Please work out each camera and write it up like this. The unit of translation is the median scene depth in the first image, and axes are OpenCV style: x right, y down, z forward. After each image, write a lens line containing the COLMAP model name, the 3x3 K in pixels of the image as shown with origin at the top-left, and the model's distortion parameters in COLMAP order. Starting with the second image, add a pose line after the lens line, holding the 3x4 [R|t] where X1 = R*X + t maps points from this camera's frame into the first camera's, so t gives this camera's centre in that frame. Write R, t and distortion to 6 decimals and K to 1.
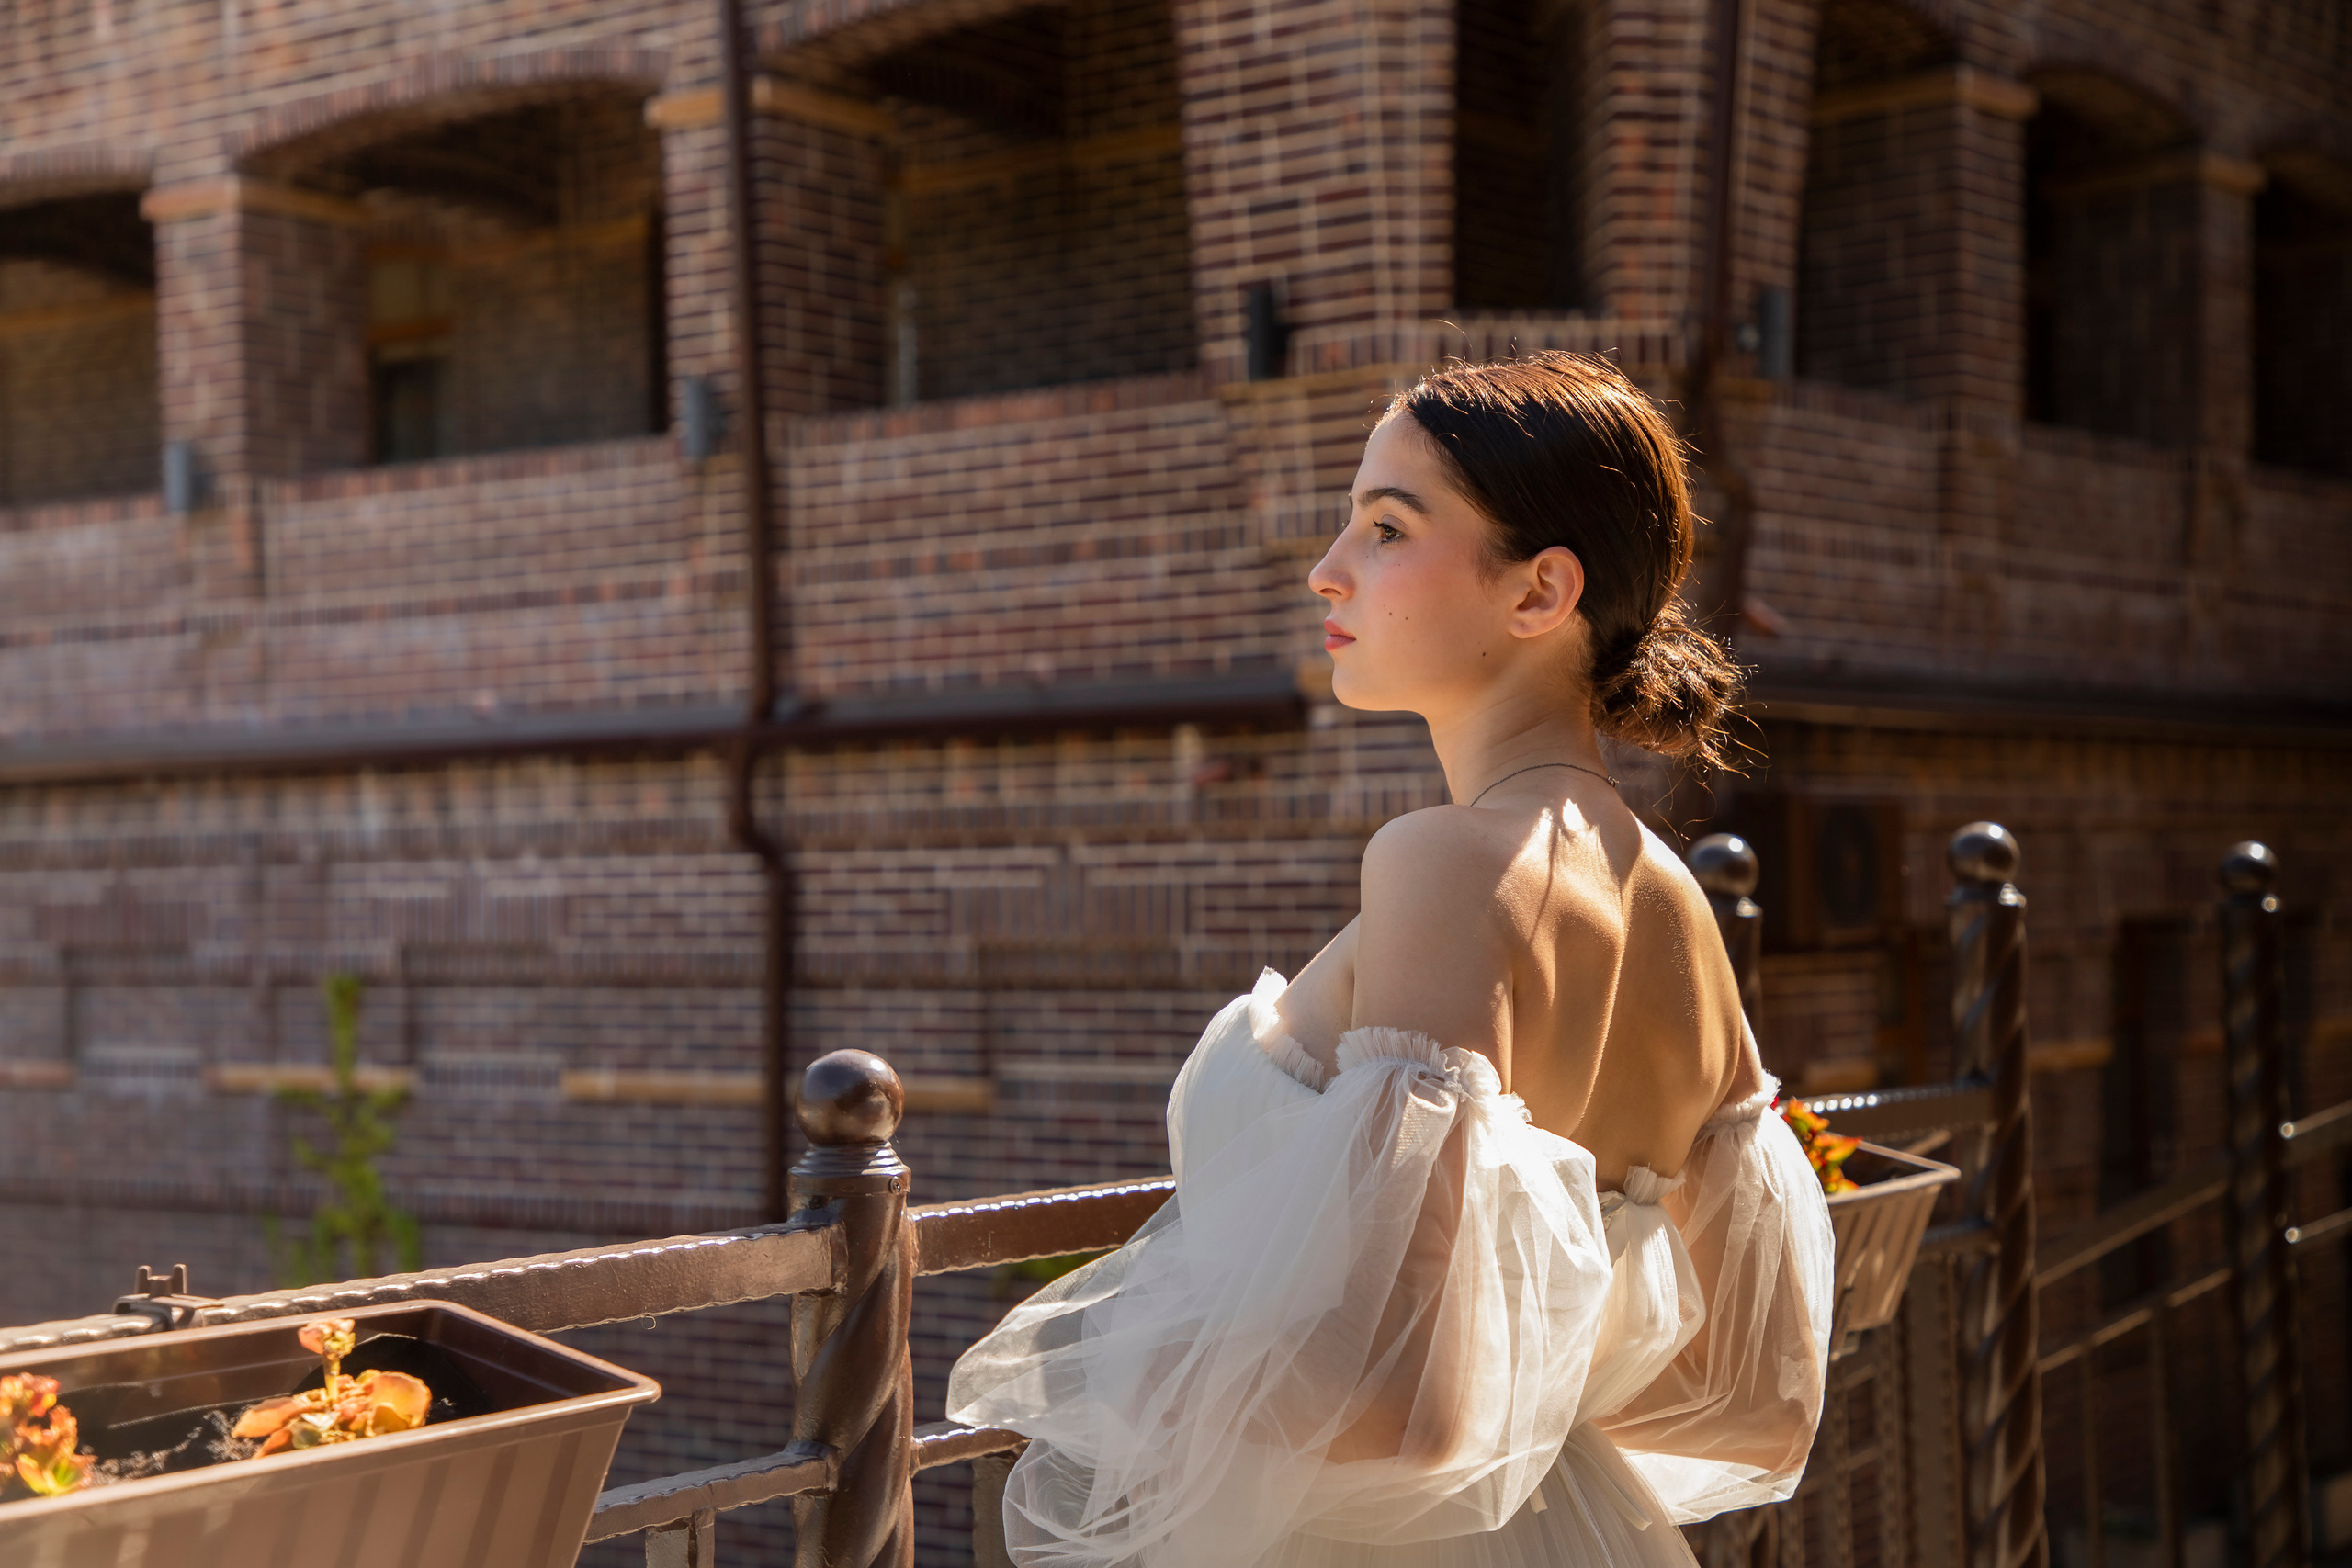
lens RADIAL K [[3528.2, 0, 1176.0], [0, 3528.2, 784.0], [0, 0, 1]] dist [0.235094, 0.003353]
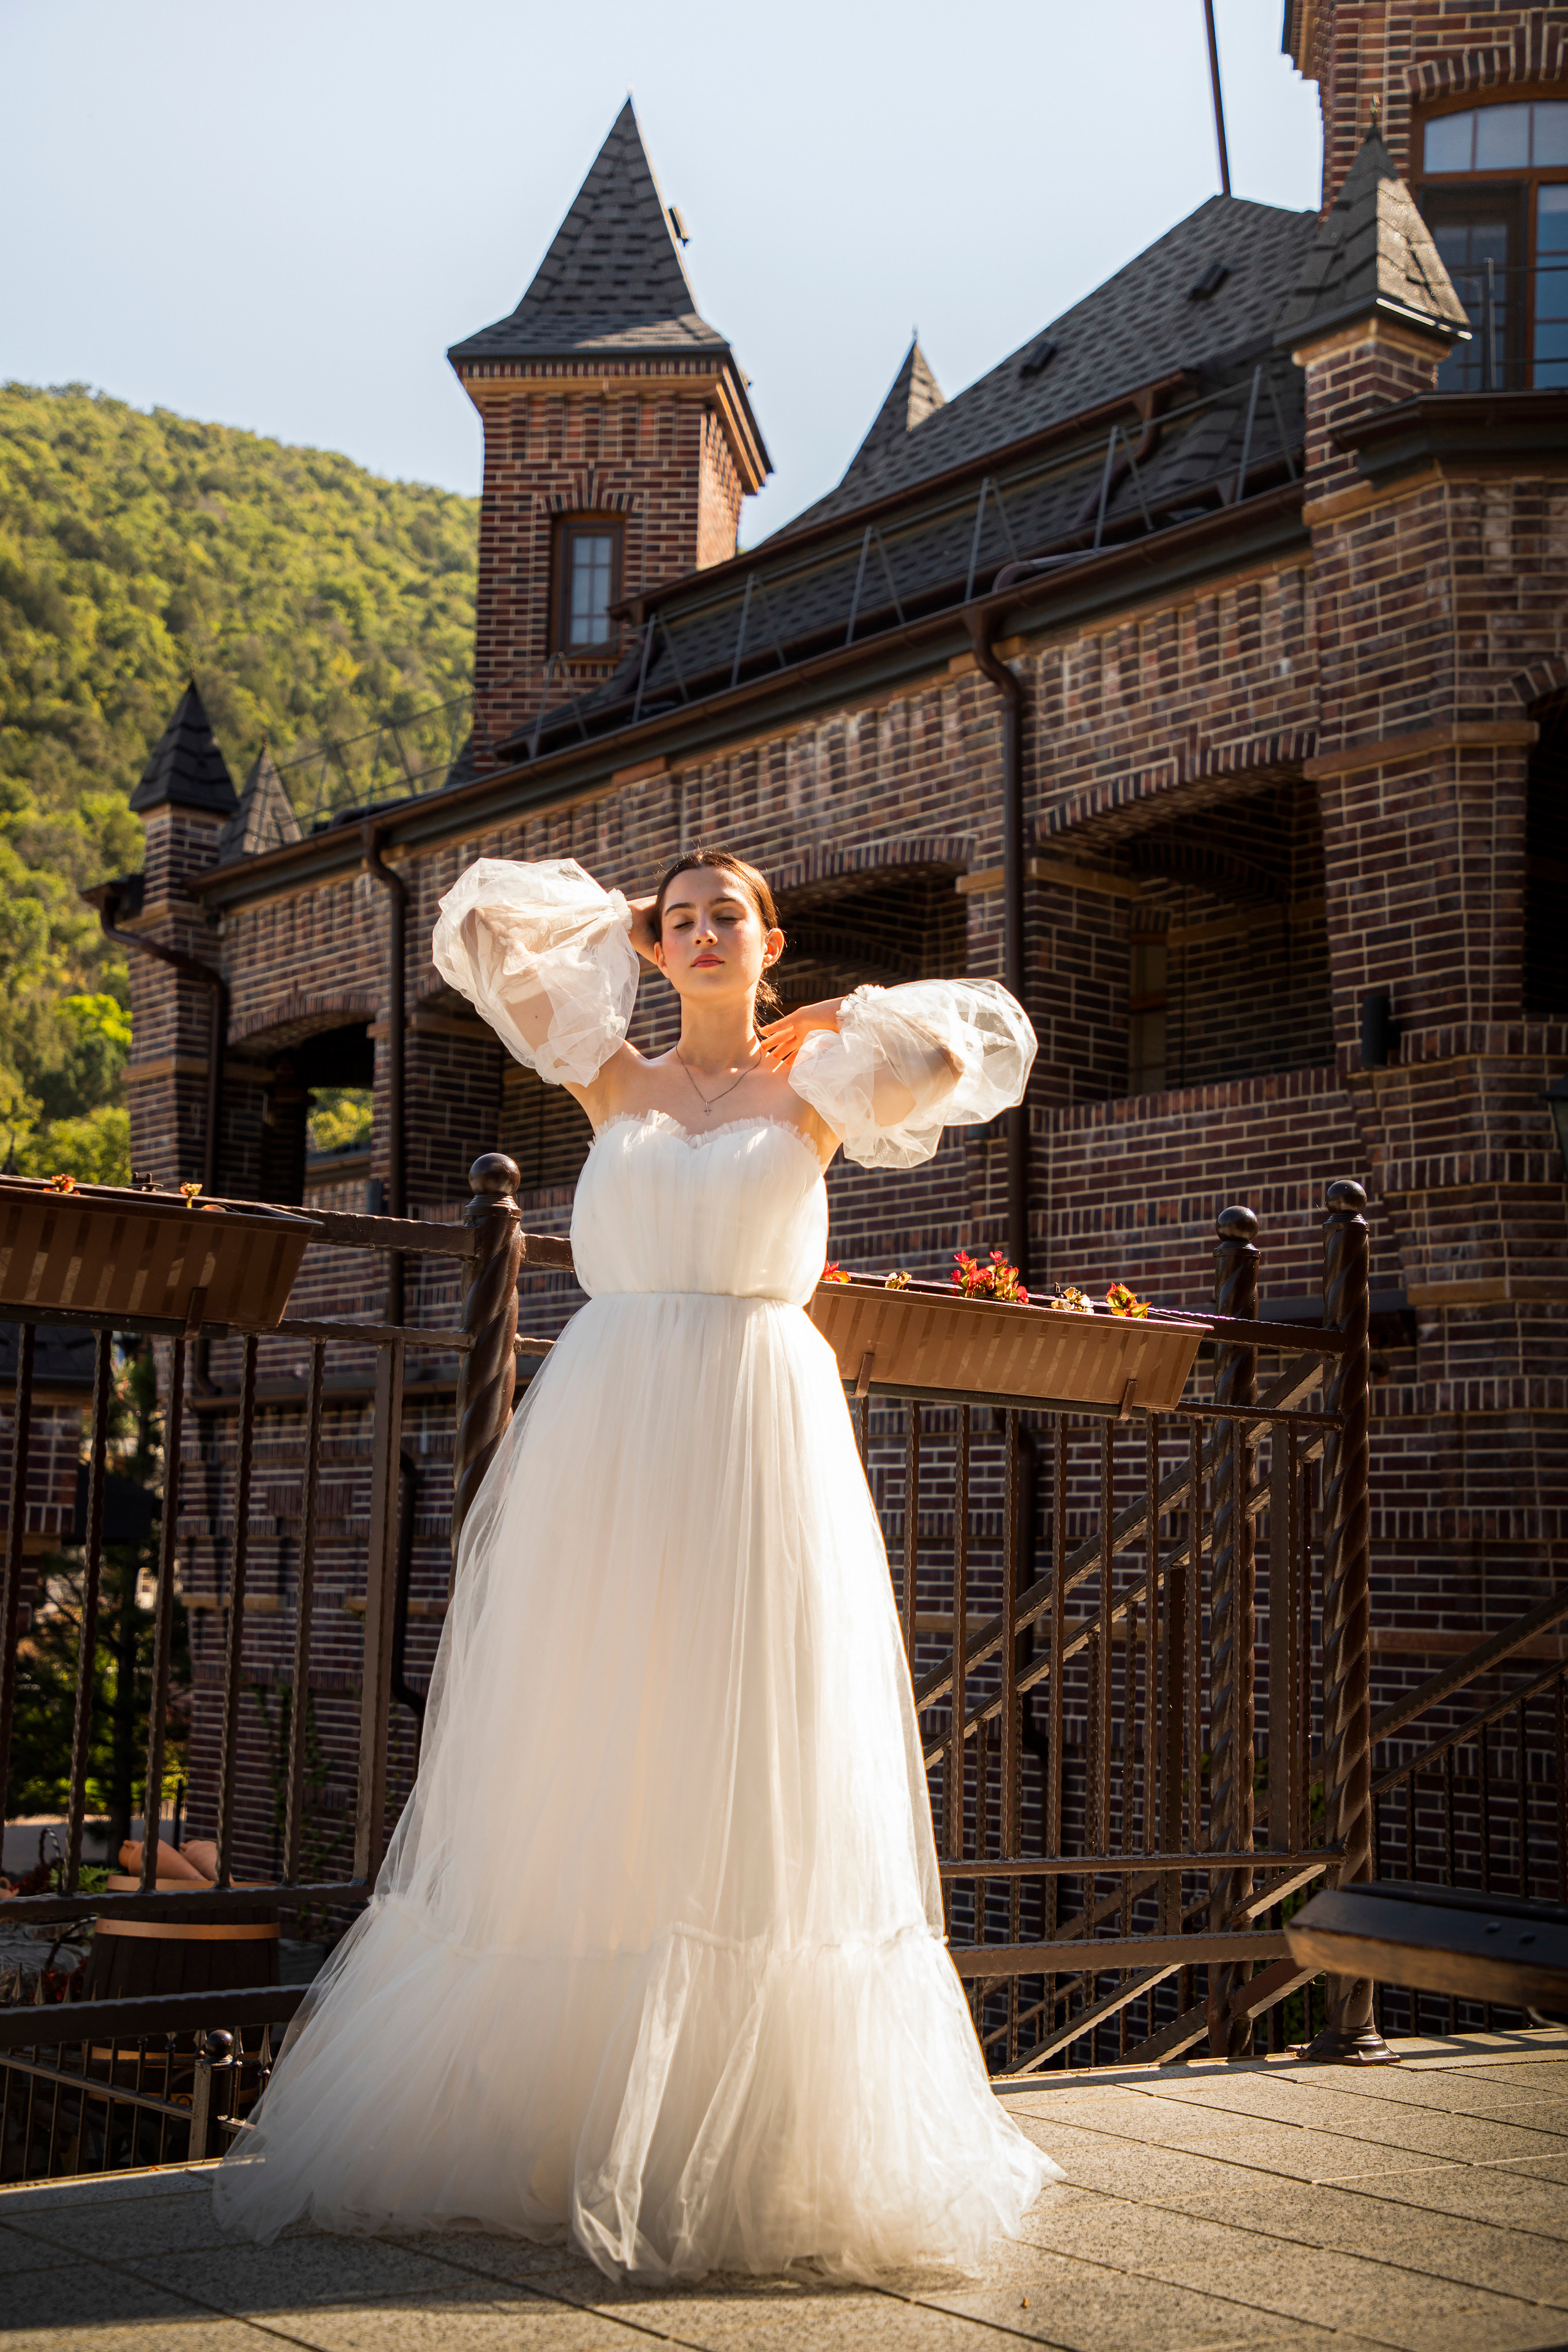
lens RADIAL K [[3090.3, 0, 784.0], [0, 3090.3, 1176.0], [0, 0, 1]] dist [0.155990, -0.000232]
pose [[0.965155, 0.010024, -0.261488, 0.112438], [-0.039213, 0.993523, -0.106651, 0.056150], [0.258726, 0.113189, 0.959296, -0.146998]]
